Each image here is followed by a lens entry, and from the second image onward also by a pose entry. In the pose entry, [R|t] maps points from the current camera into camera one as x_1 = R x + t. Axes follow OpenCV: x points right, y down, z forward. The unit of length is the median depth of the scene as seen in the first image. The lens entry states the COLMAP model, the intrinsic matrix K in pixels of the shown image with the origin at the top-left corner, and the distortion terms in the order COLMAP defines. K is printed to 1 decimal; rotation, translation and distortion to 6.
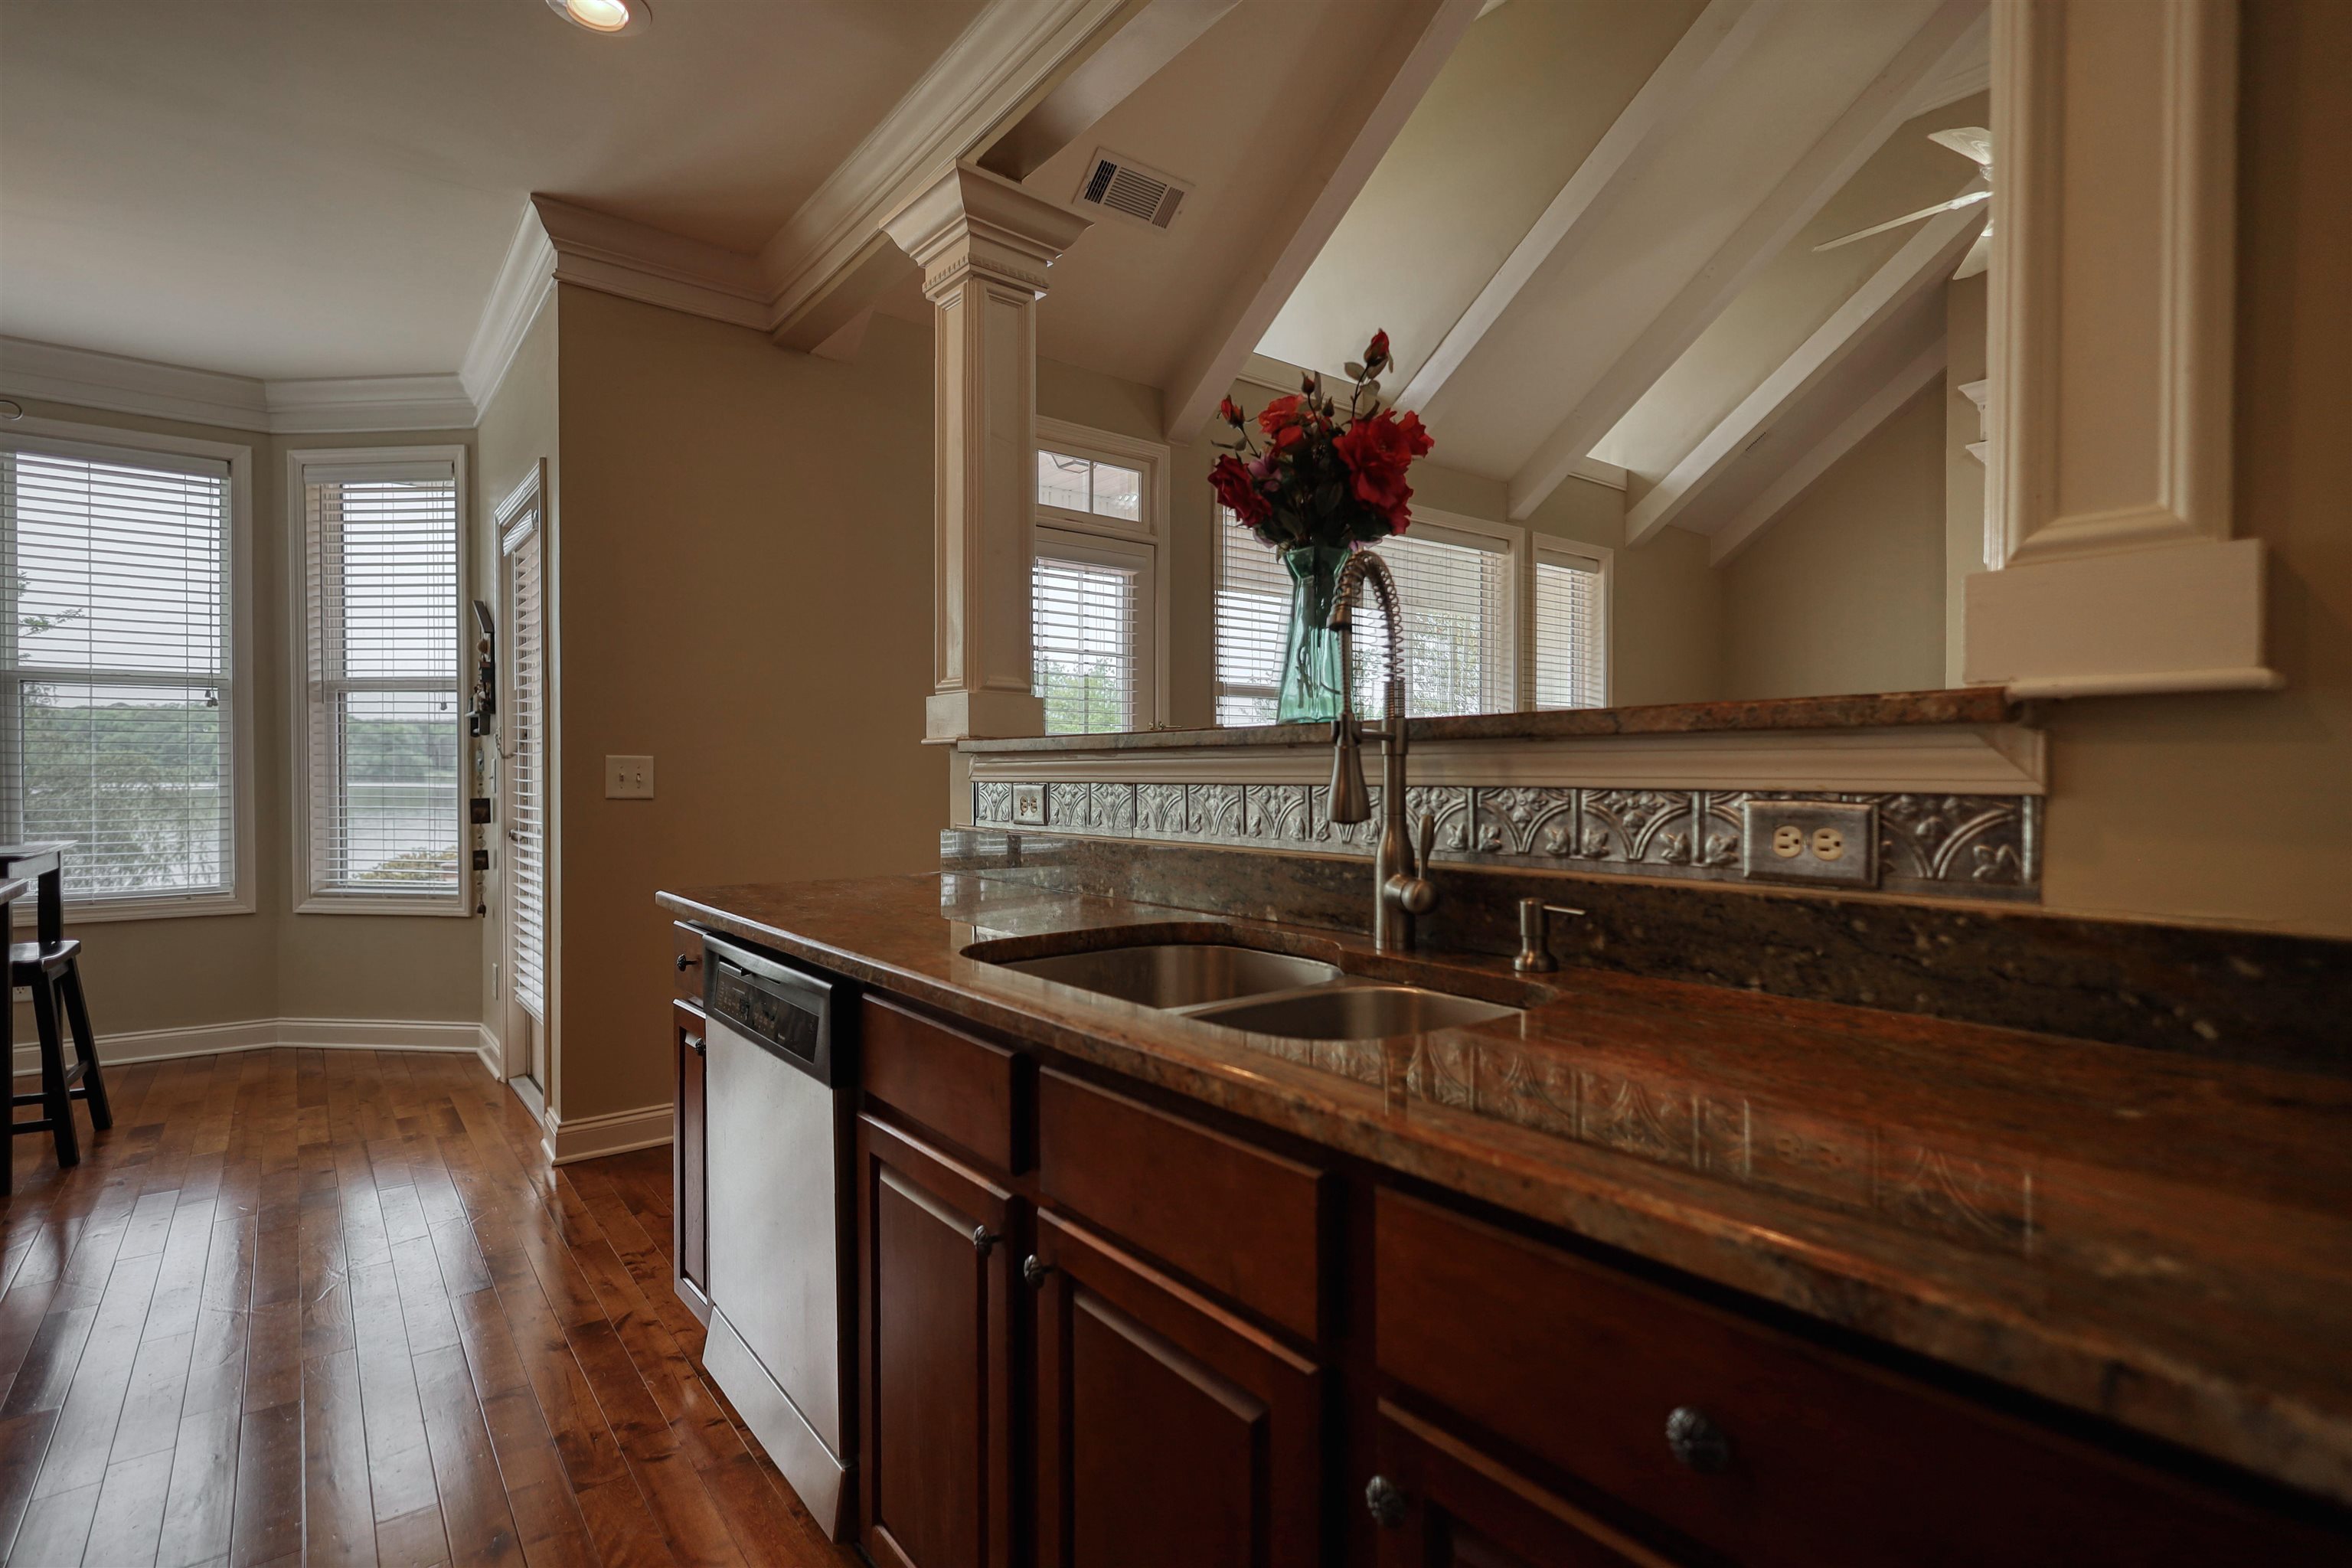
lens RADIAL K [[1119.2, 0, 1208.6], [0, 1119.2, 791.0], [0, 0, 1]] dist [-0.003912, -0.000372]
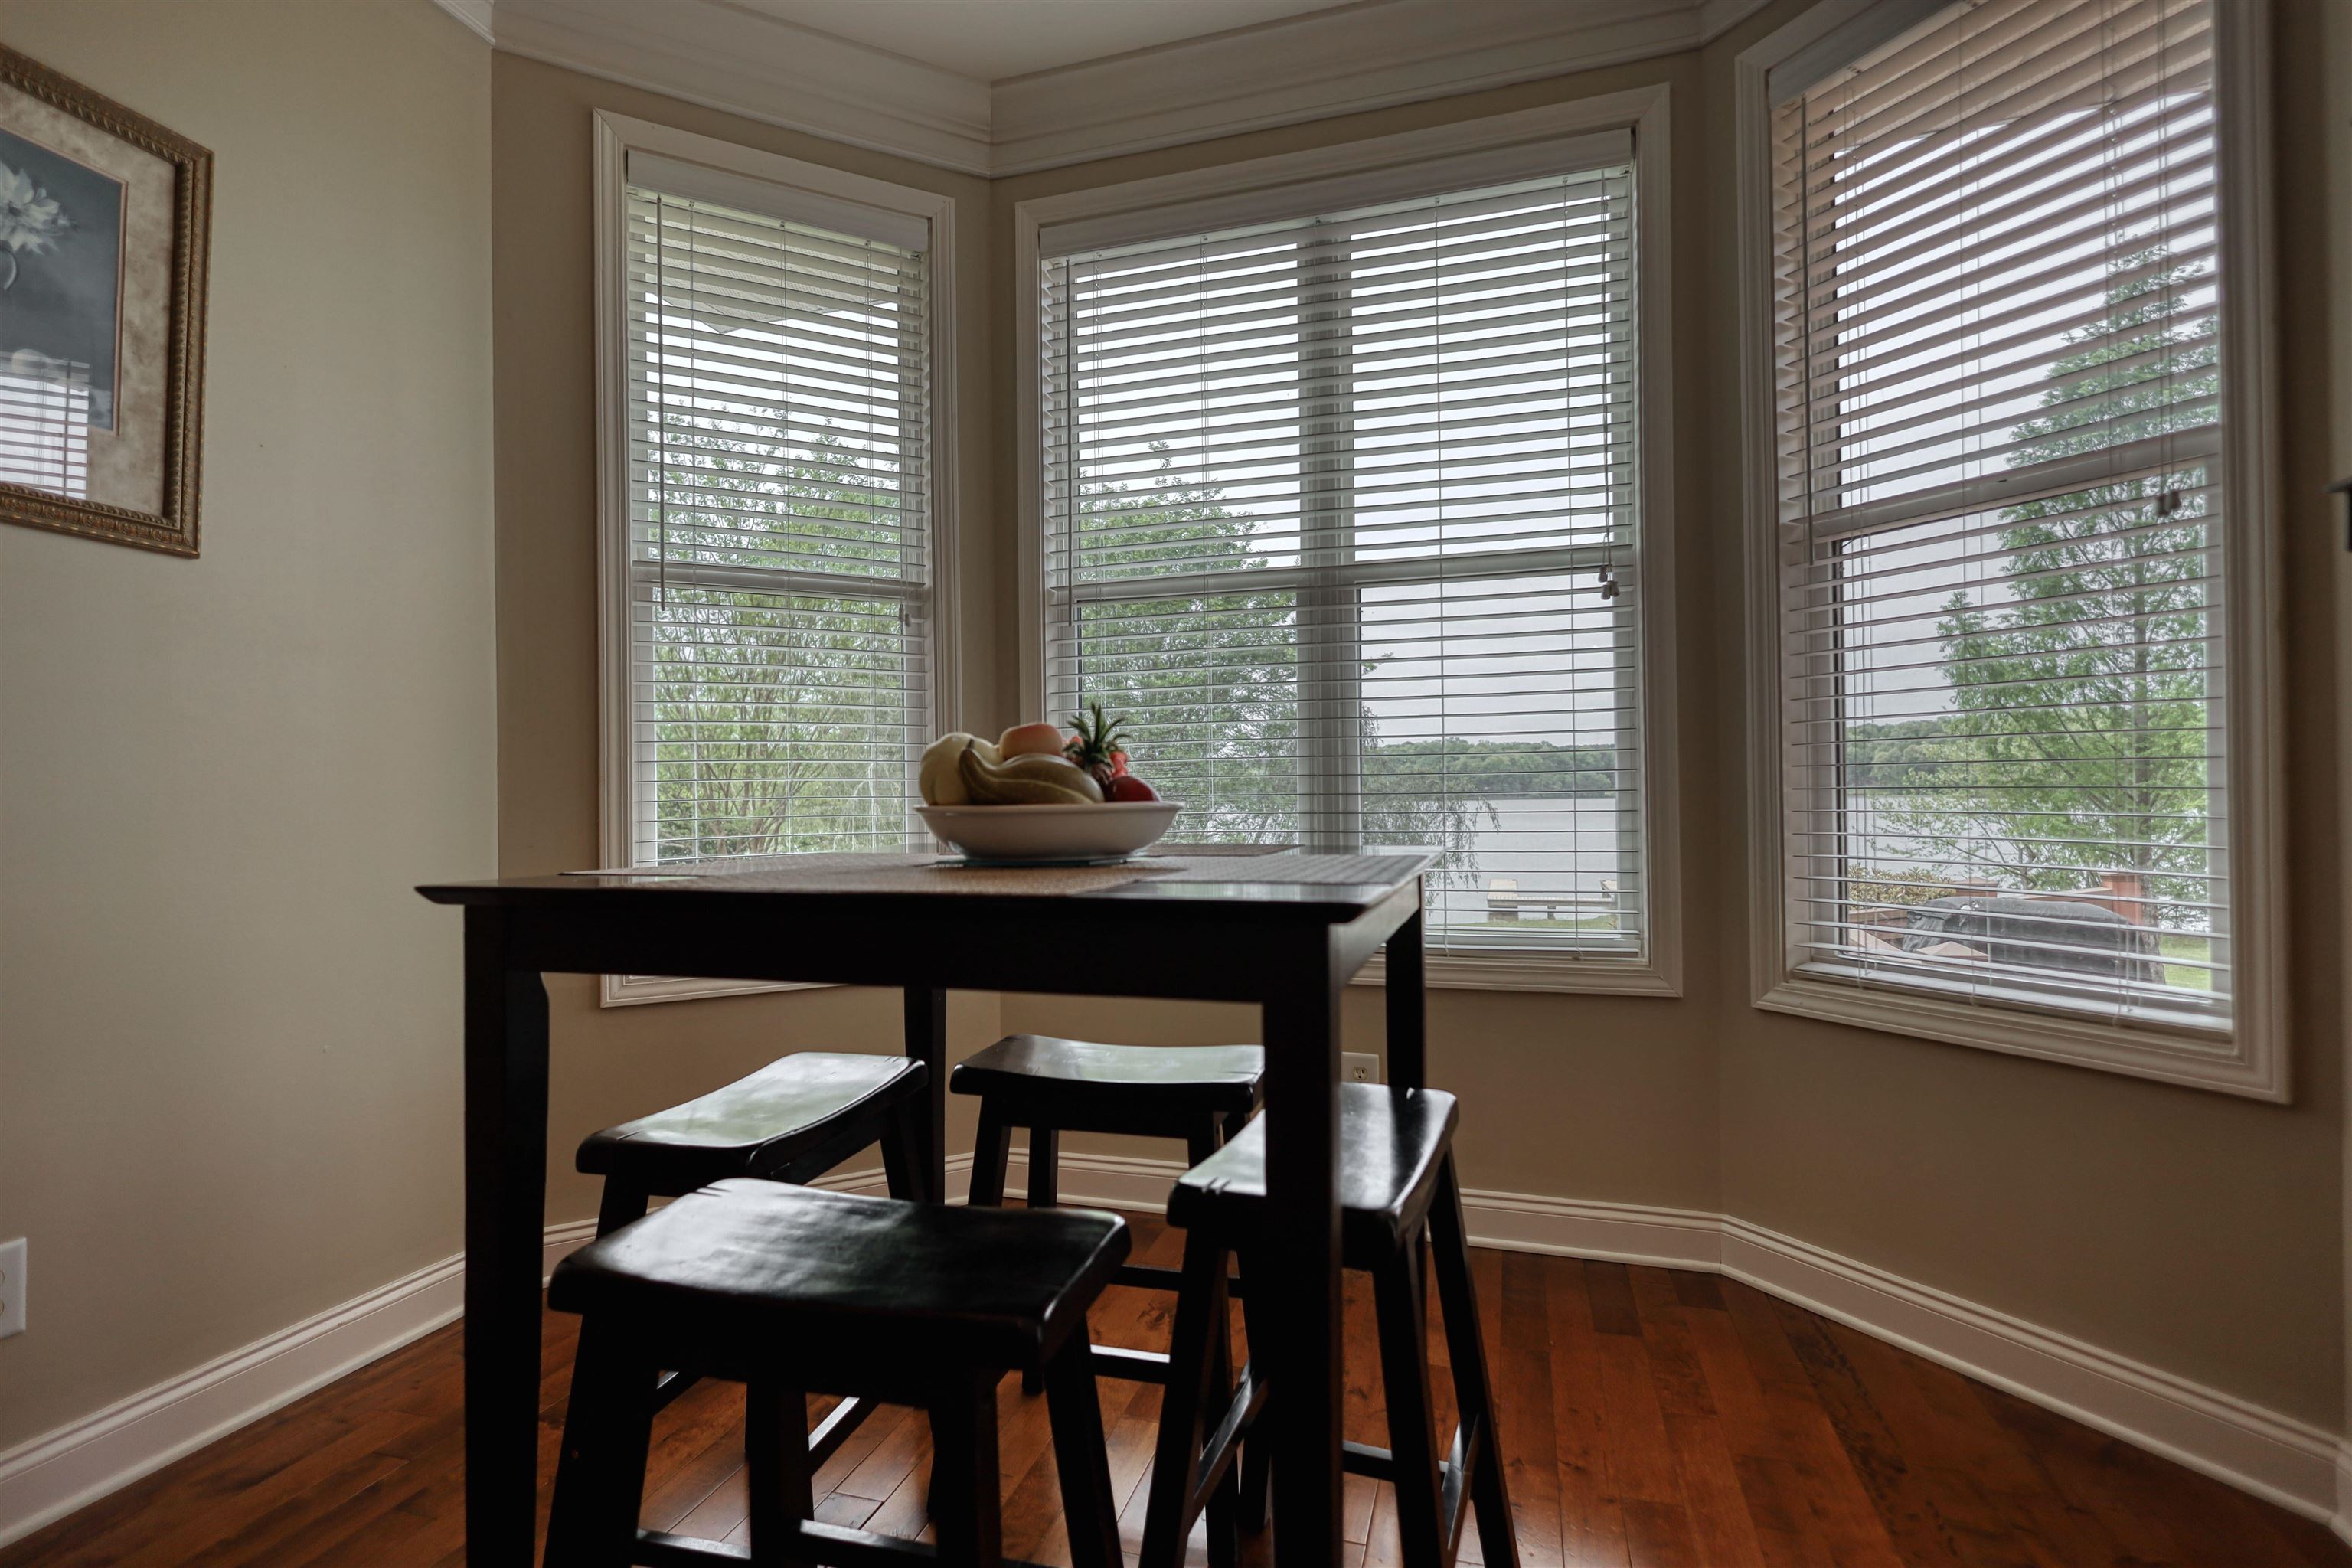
lens RADIAL K [[1115.9, 0, 1181.7], [0, 1115.9, 793.3], [0, 0, 1]] dist [0.001227, -0.000042]
pose [[0.558956, -0.013825, -0.829082, -0.564419], [0.003909, 0.999894, -0.014038, 0.022104], [0.829188, 0.004605, 0.558951, 0.530977]]
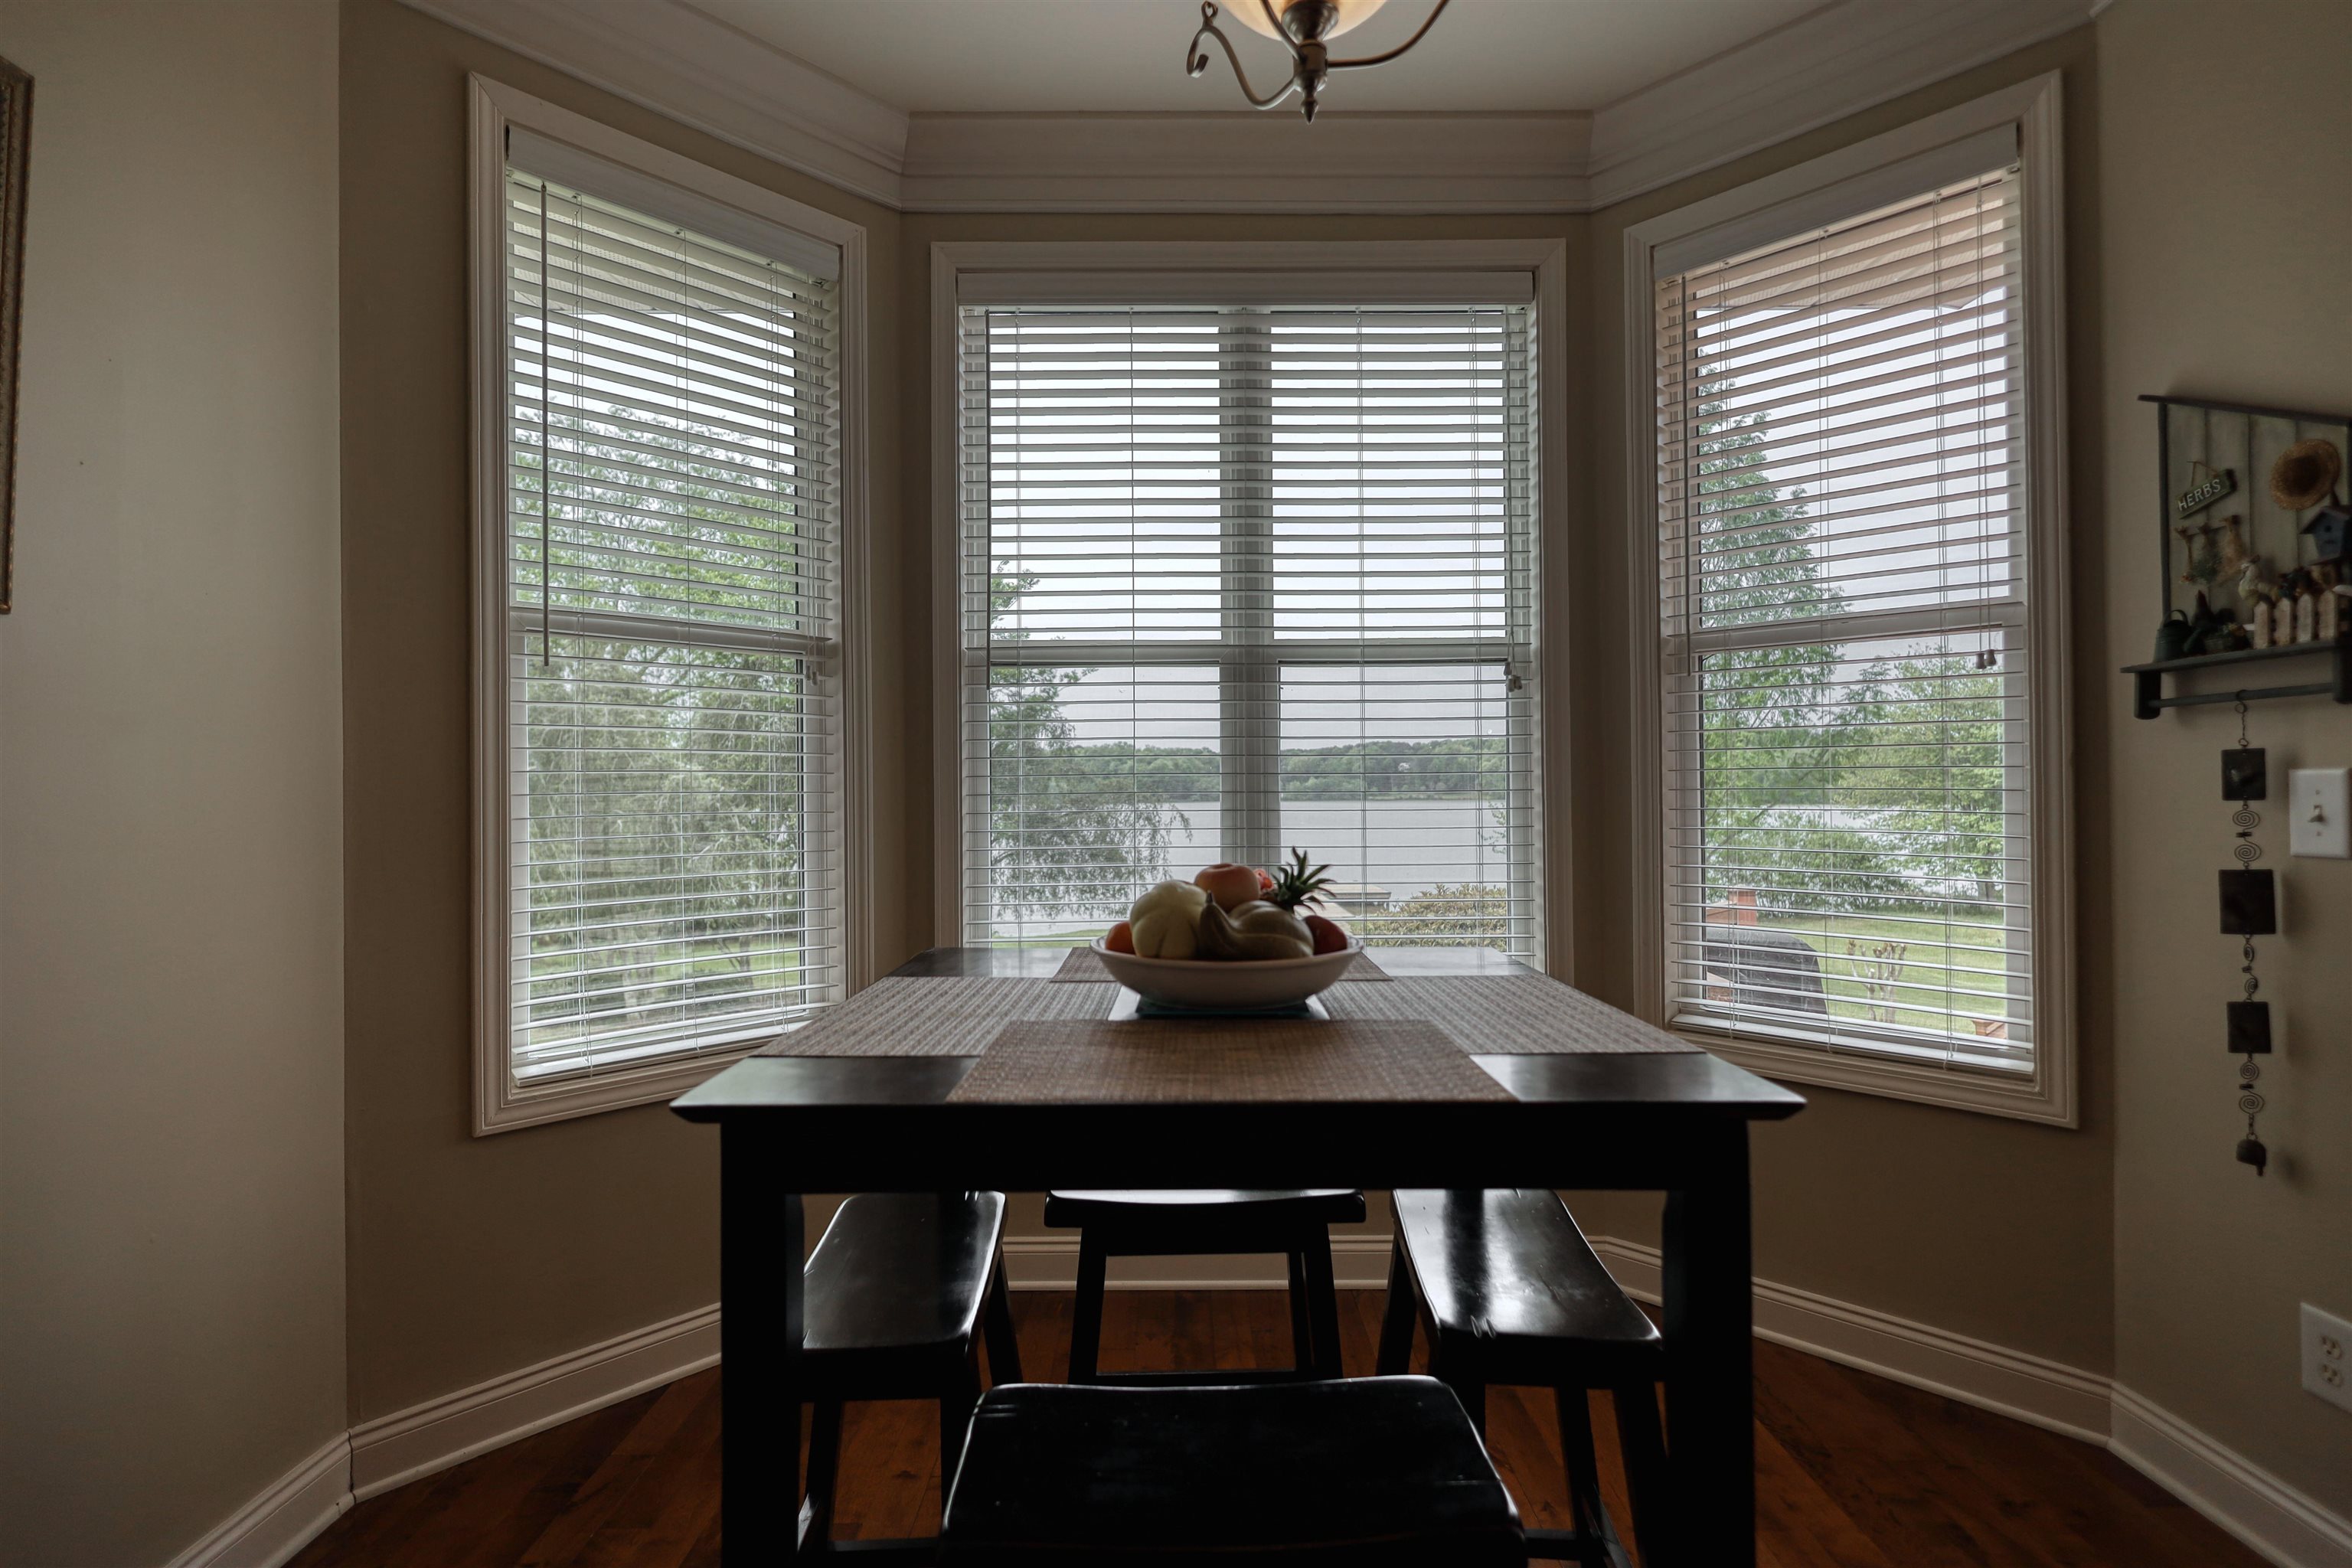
lens RADIAL K [[1115.6, 0, 1175.1], [0, 1115.6, 785.7], [0, 0, 1]] dist [0.001179, 0.001170]
pose [[0.779082, -0.013227, -0.626782, -0.657208], [0.002374, 0.999832, -0.018148, -0.015953], [0.626917, 0.012651, 0.778983, 0.427230]]
